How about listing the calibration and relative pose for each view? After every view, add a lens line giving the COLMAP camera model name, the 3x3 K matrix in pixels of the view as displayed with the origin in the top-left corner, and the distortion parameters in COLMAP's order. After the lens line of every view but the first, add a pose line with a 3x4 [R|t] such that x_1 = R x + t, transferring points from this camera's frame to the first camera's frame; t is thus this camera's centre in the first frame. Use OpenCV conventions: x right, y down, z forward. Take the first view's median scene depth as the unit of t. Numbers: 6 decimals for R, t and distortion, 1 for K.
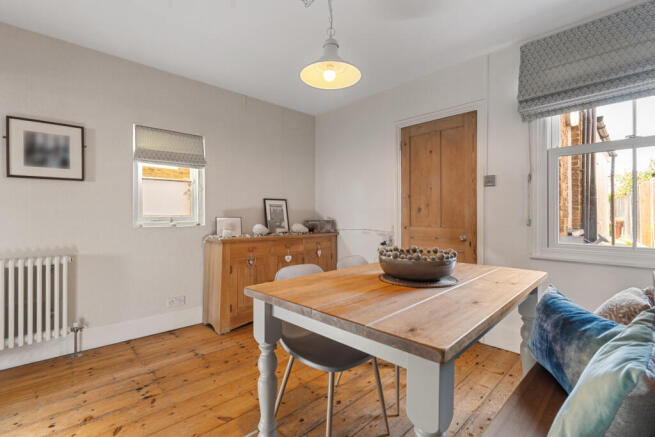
lens RADIAL K [[301.5, 0, 323.7], [0, 301.5, 215.1], [0, 0, 1]] dist [0.000502, 0.000209]
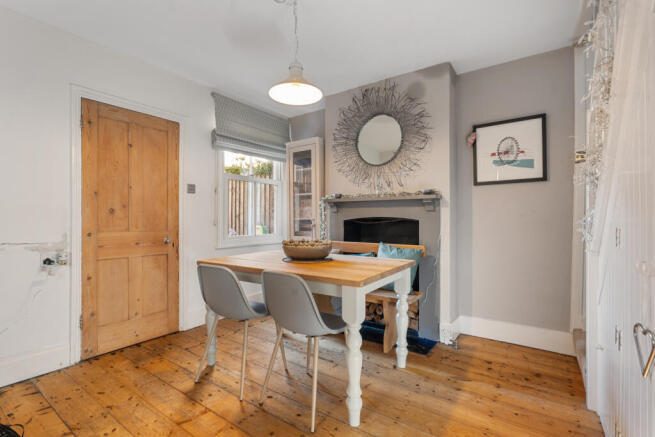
lens RADIAL K [[310.1, 0, 325.6], [0, 310.1, 216.4], [0, 0, 1]] dist [-0.001034, -0.000095]
pose [[-0.200316, 0.005432, 0.979716, -0.693840], [0.002525, 0.999984, -0.005028, 0.001914], [-0.979728, 0.001466, -0.200327, 0.683130]]
